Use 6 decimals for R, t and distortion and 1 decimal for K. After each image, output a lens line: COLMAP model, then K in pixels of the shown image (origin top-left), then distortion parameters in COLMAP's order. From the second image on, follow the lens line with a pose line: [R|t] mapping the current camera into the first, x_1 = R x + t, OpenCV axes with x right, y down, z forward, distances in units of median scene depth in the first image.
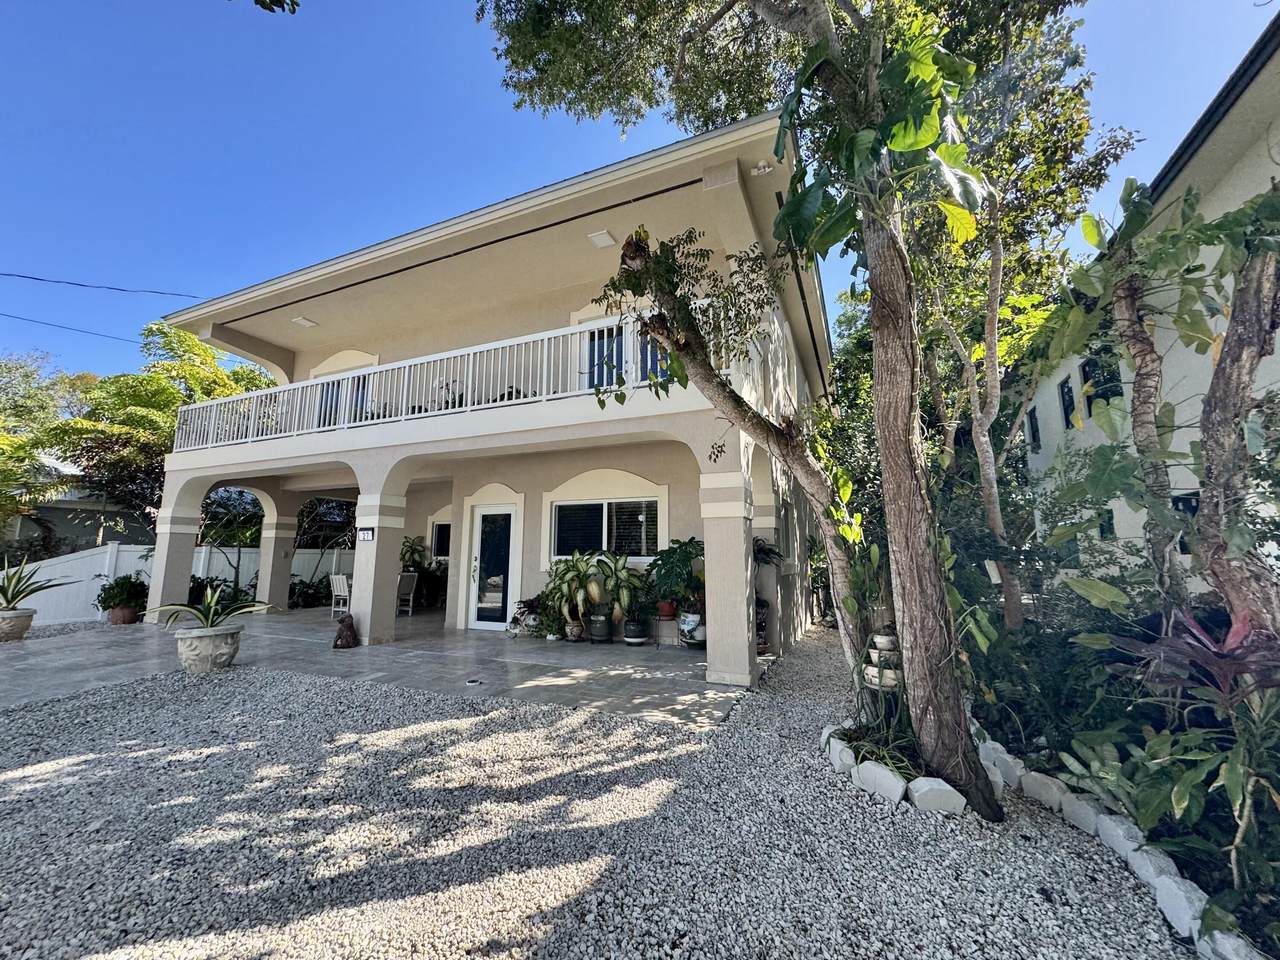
lens RADIAL K [[508.2, 0, 640.0], [0, 508.2, 480.0], [0, 0, 1]] dist [-0.001751, 0.000011]
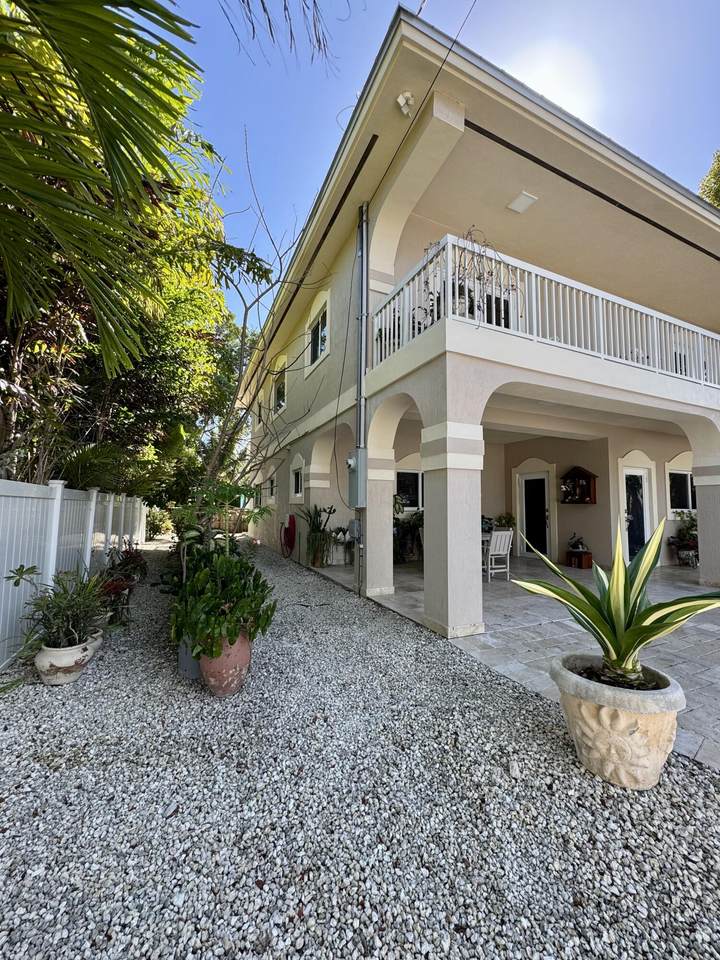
lens RADIAL K [[381.2, 0, 360.0], [0, 381.2, 480.0], [0, 0, 1]] dist [-0.001751, 0.000011]
pose [[0.665546, 0.048419, 0.744785, -1.551510], [-0.118079, 0.992157, 0.041015, 0.130296], [-0.736958, -0.115241, 0.666043, 0.955574]]
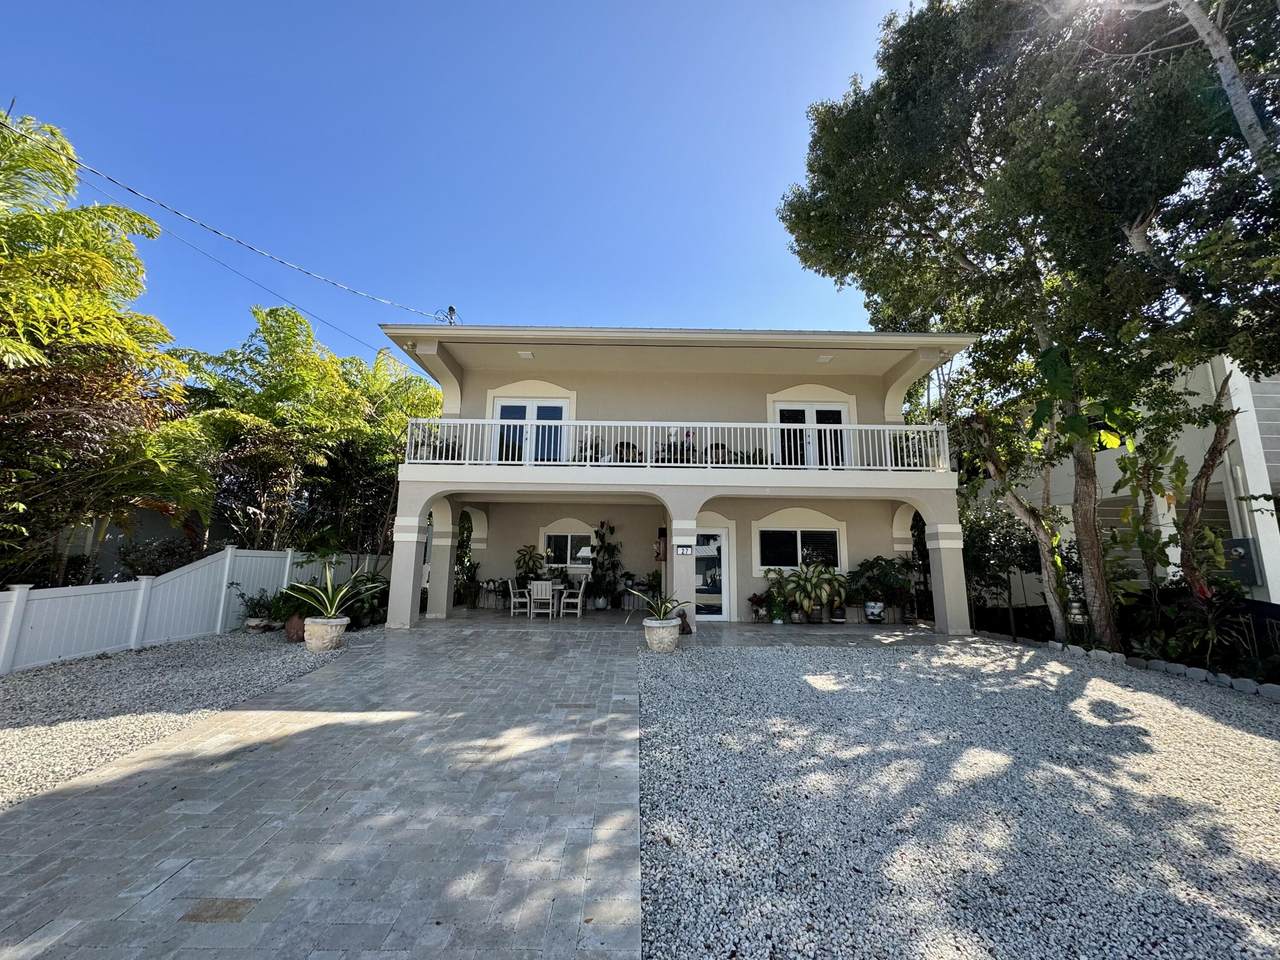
lens RADIAL K [[508.2, 0, 640.0], [0, 508.2, 480.0], [0, 0, 1]] dist [-0.001751, 0.000011]
pose [[0.911937, 0.072177, 0.403931, -1.096035], [-0.068869, 0.997367, -0.022735, -0.036853], [-0.404509, -0.007086, 0.914507, -0.170427]]
